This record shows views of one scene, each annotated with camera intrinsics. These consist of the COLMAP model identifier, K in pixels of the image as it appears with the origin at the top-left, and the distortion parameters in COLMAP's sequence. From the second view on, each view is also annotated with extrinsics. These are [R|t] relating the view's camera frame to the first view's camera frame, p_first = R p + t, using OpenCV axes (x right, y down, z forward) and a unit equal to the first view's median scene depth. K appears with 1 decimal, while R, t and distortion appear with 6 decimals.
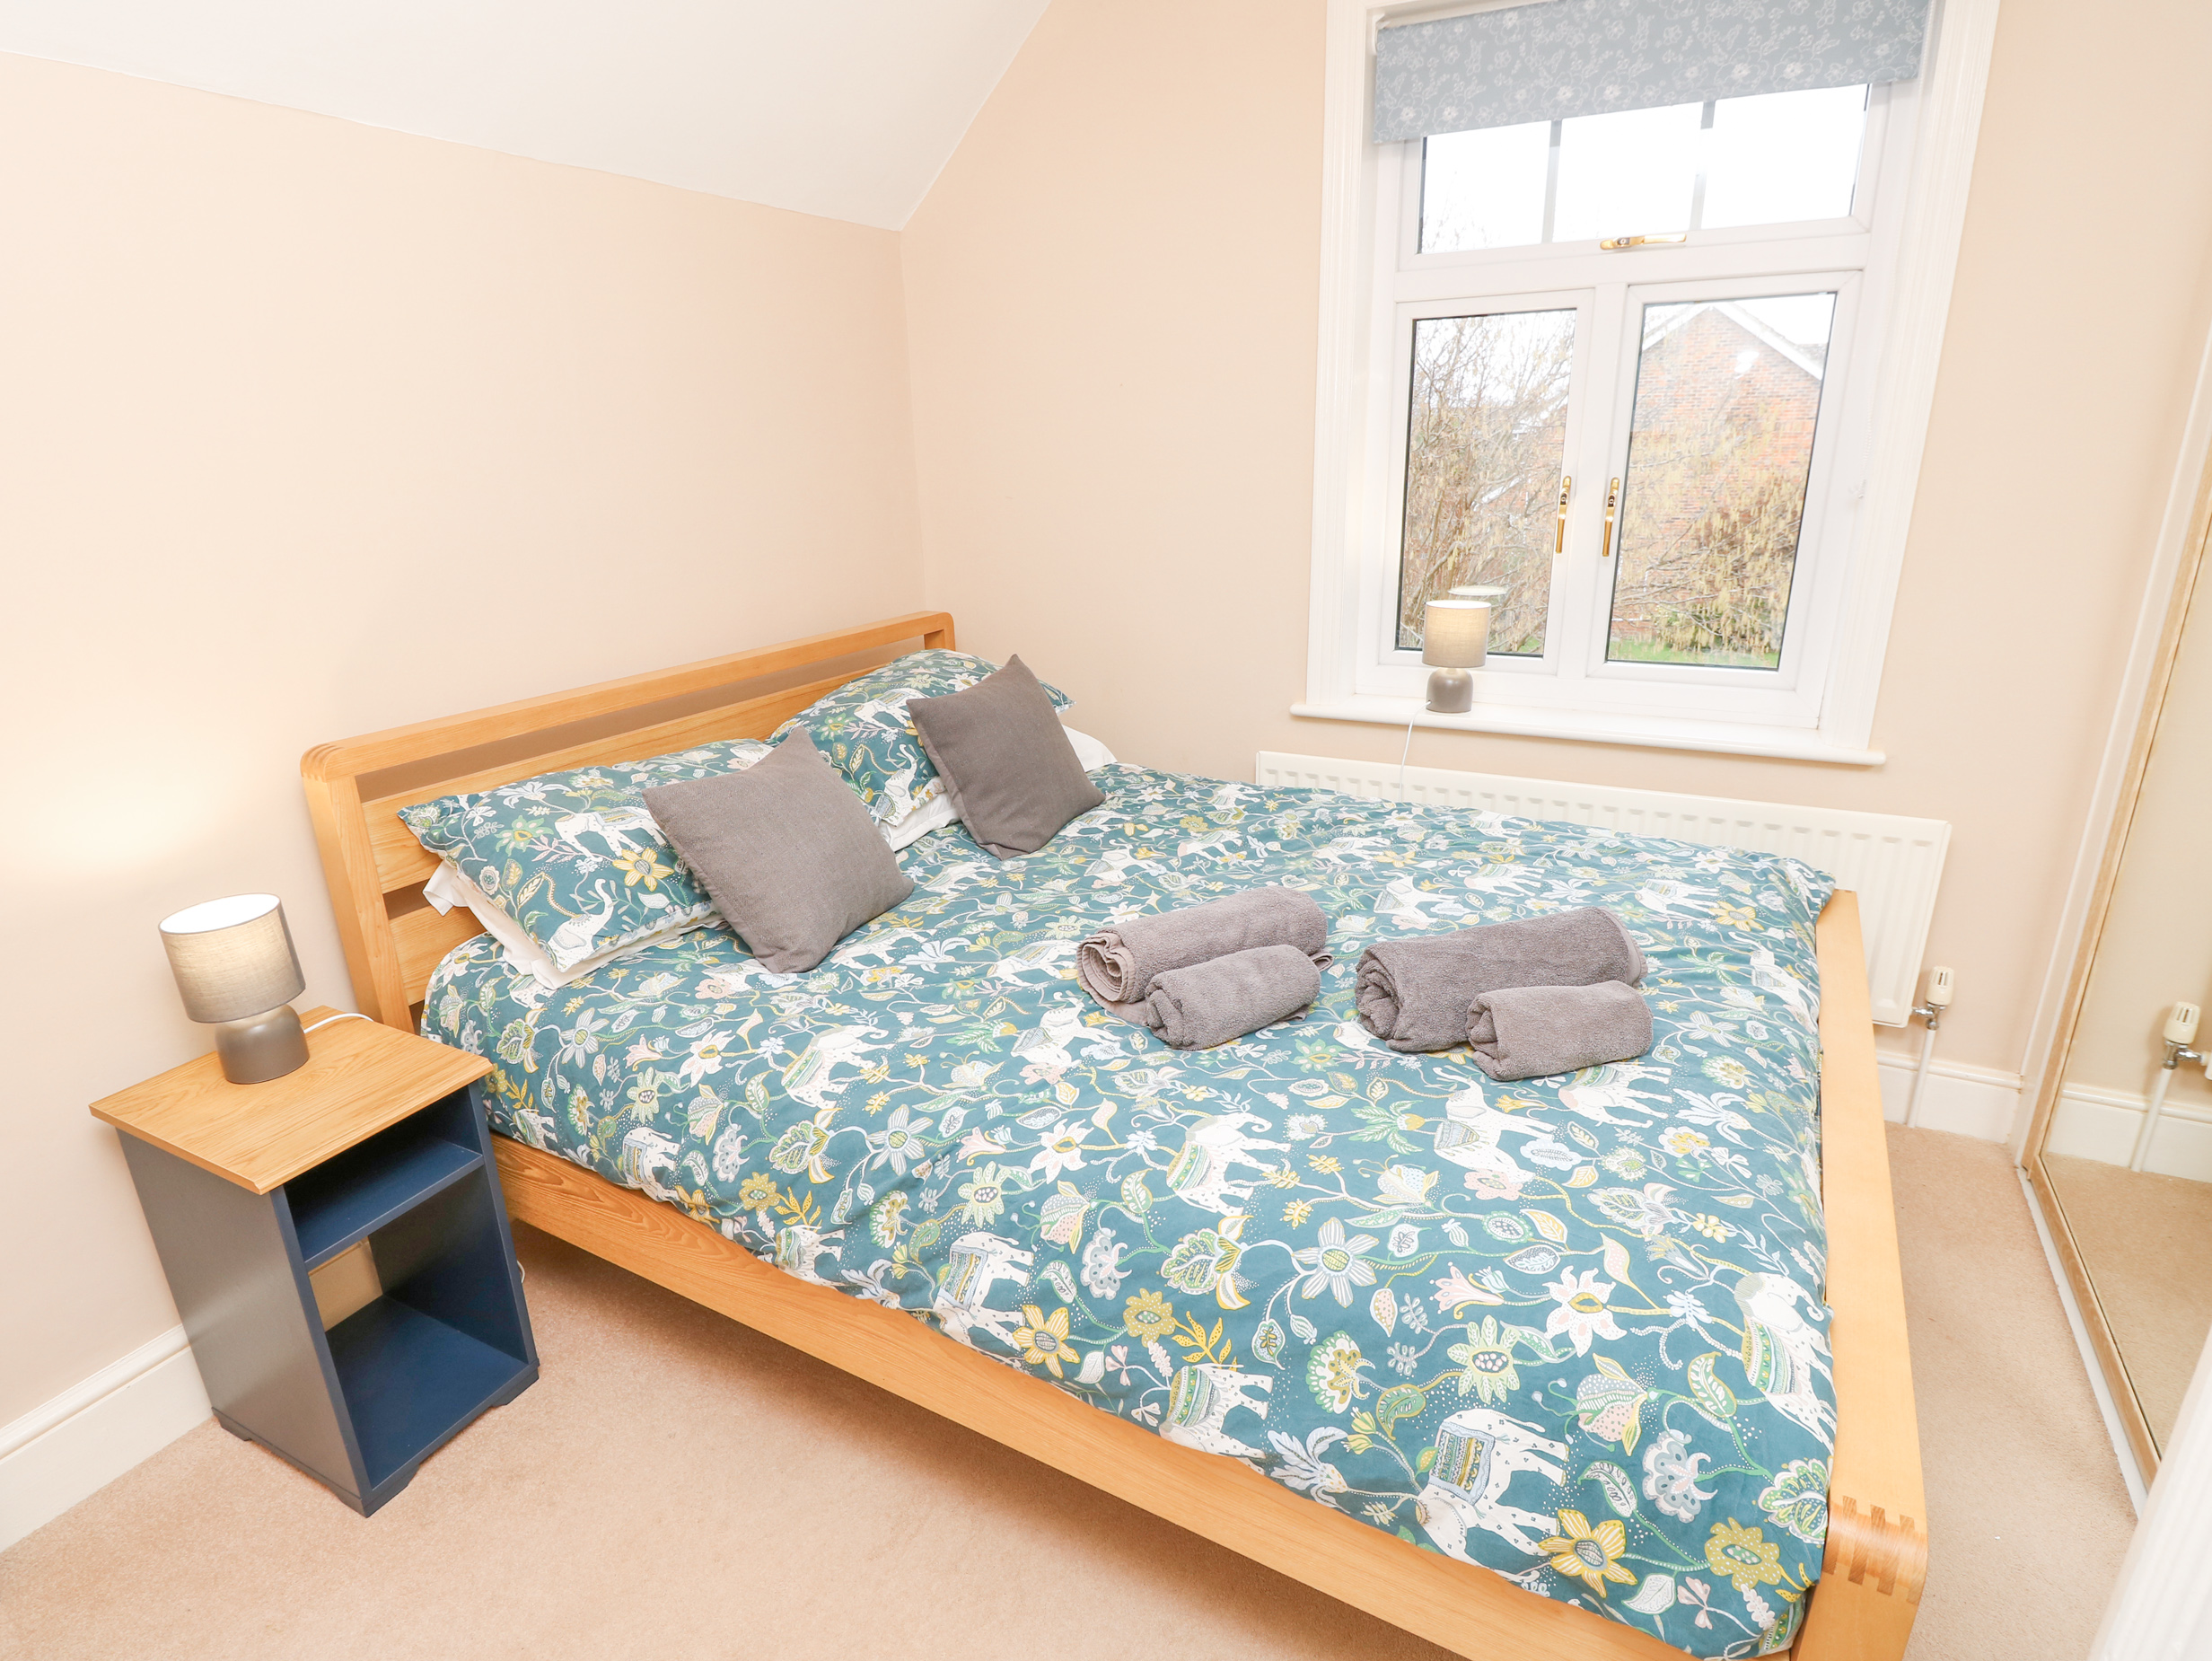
lens RADIAL K [[1154.9, 0, 1105.5], [0, 1154.9, 826.2], [0, 0, 1]] dist [0.002842, -0.017261]
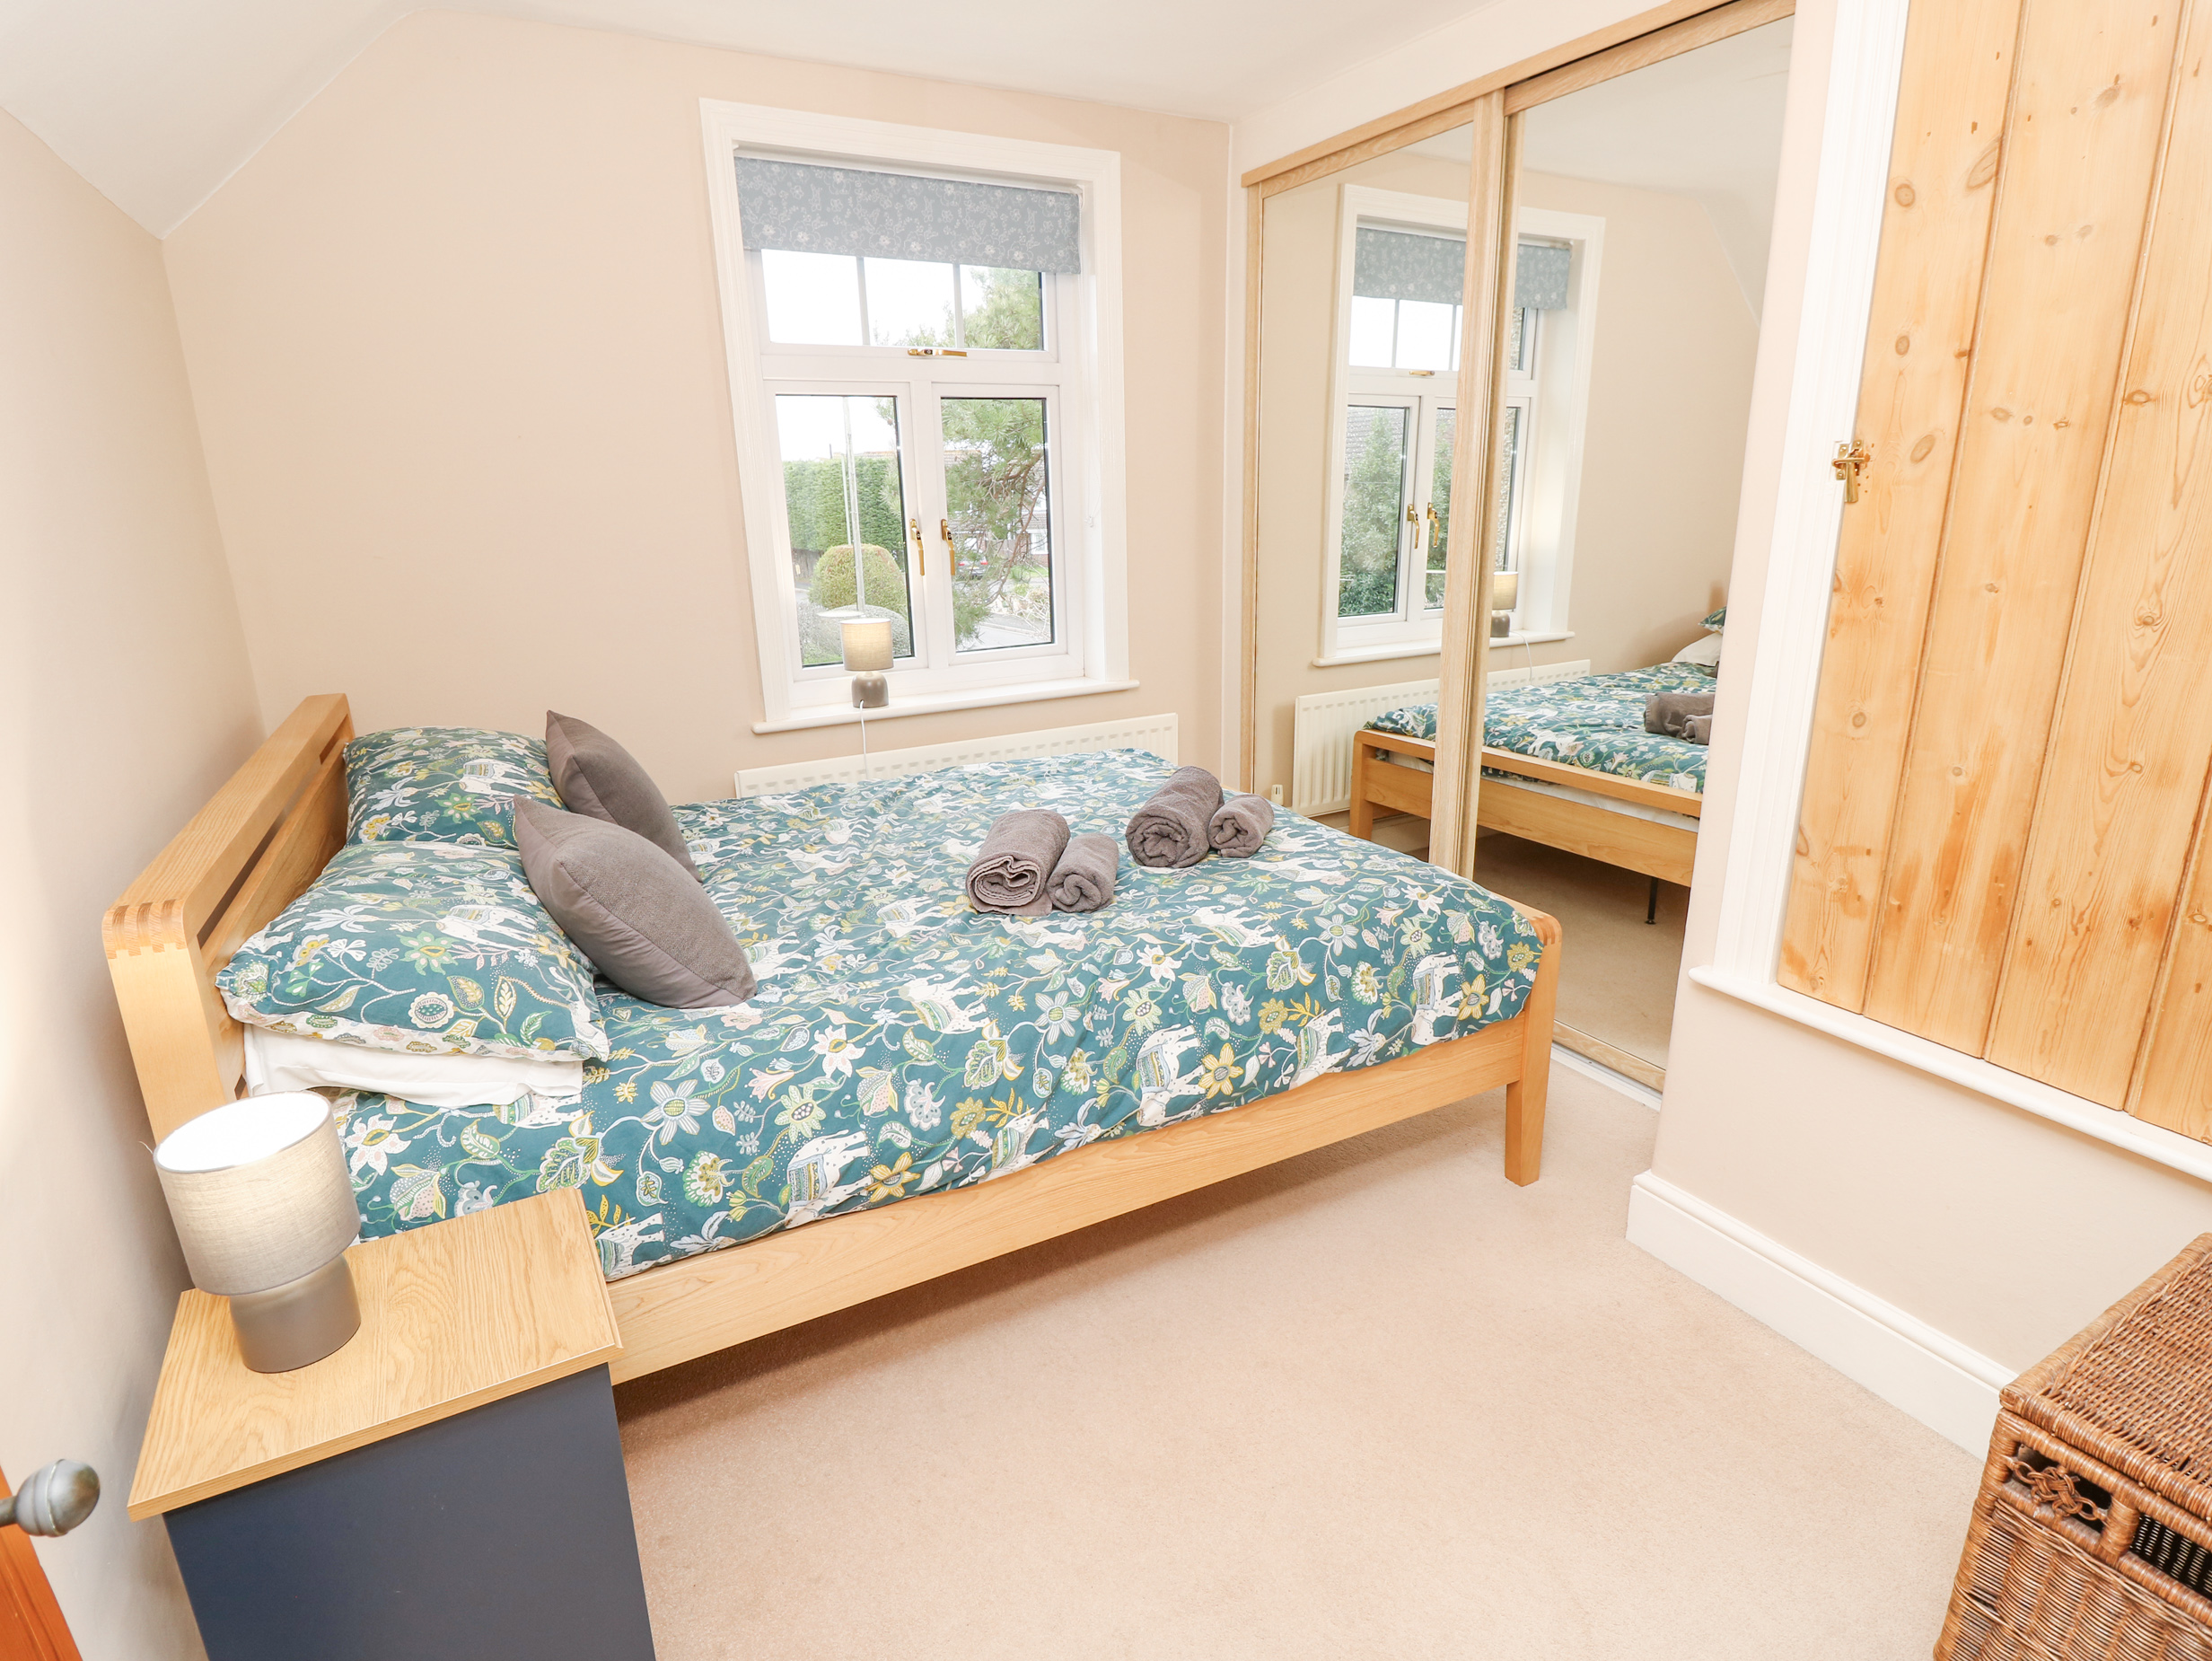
lens RADIAL K [[1154.9, 0, 1105.5], [0, 1154.9, 826.2], [0, 0, 1]] dist [0.002842, -0.017261]
pose [[0.548314, -0.225531, 0.805287, -1.160427], [0.276179, 0.957756, 0.080184, -0.013625], [-0.789352, 0.178437, 0.587438, 0.180770]]
